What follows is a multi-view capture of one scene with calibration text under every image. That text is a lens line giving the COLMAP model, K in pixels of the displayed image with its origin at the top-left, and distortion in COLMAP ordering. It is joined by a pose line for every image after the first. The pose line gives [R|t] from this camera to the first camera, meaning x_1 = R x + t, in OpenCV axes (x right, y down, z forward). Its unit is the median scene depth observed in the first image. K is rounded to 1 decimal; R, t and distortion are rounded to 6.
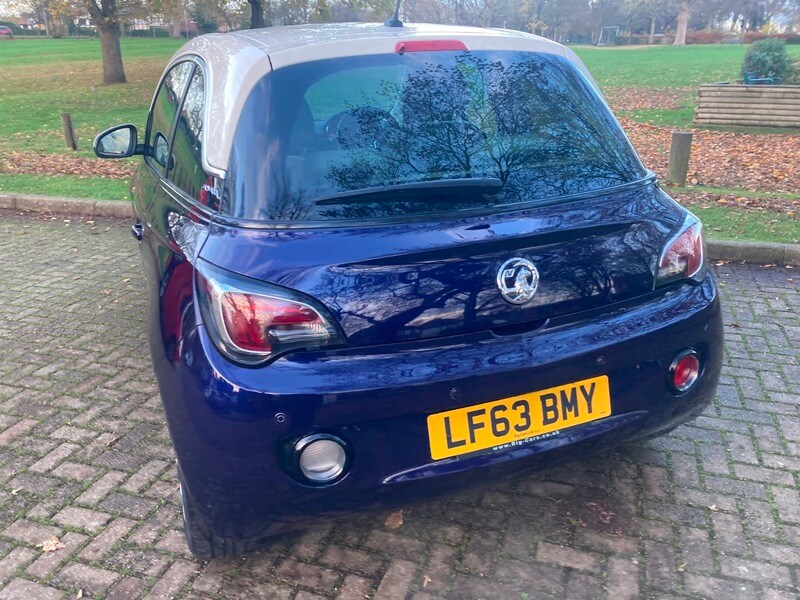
lens RADIAL K [[657.1, 0, 400.0], [0, 657.1, 300.0], [0, 0, 1]] dist [0.019076, 0.001603]
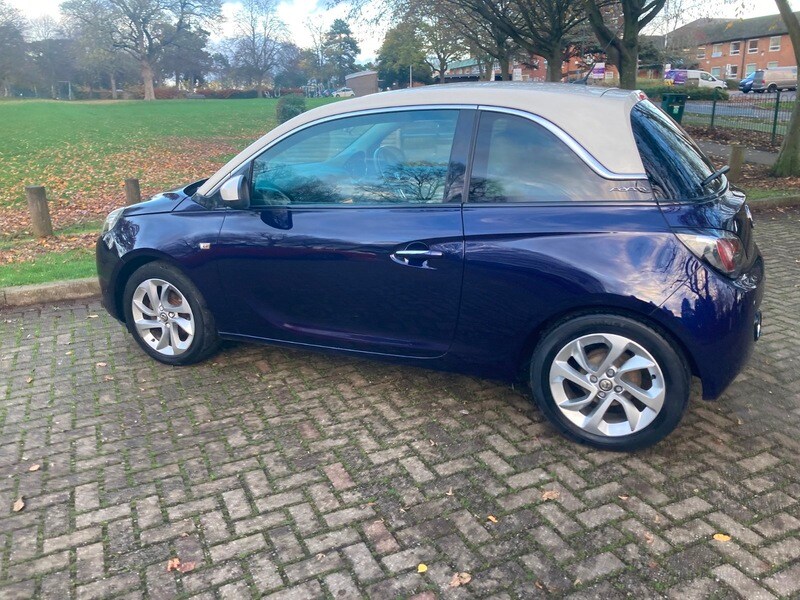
lens RADIAL K [[650.8, 0, 386.3], [0, 650.8, 301.8], [0, 0, 1]] dist [0.011150, 0.009147]
pose [[0.733395, -0.206725, 0.647609, -1.543723], [0.250333, 0.967825, 0.025448, -0.086651], [-0.632033, 0.143454, 0.761548, 0.235138]]
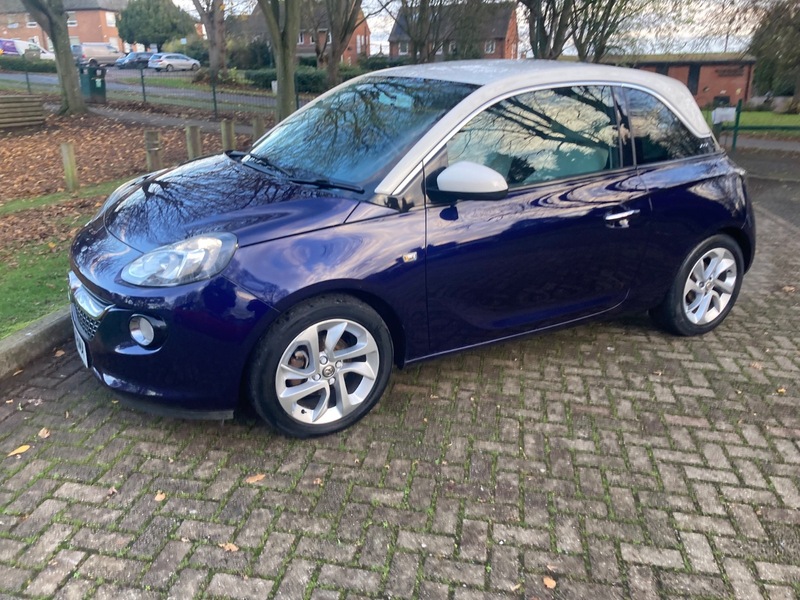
lens RADIAL K [[651.9, 0, 385.5], [0, 651.9, 300.1], [0, 0, 1]] dist [0.013665, 0.002662]
pose [[-0.126318, -0.322654, 0.938050, -2.038608], [0.338226, 0.874954, 0.346496, -0.718234], [-0.932549, 0.361041, -0.001392, 1.932713]]
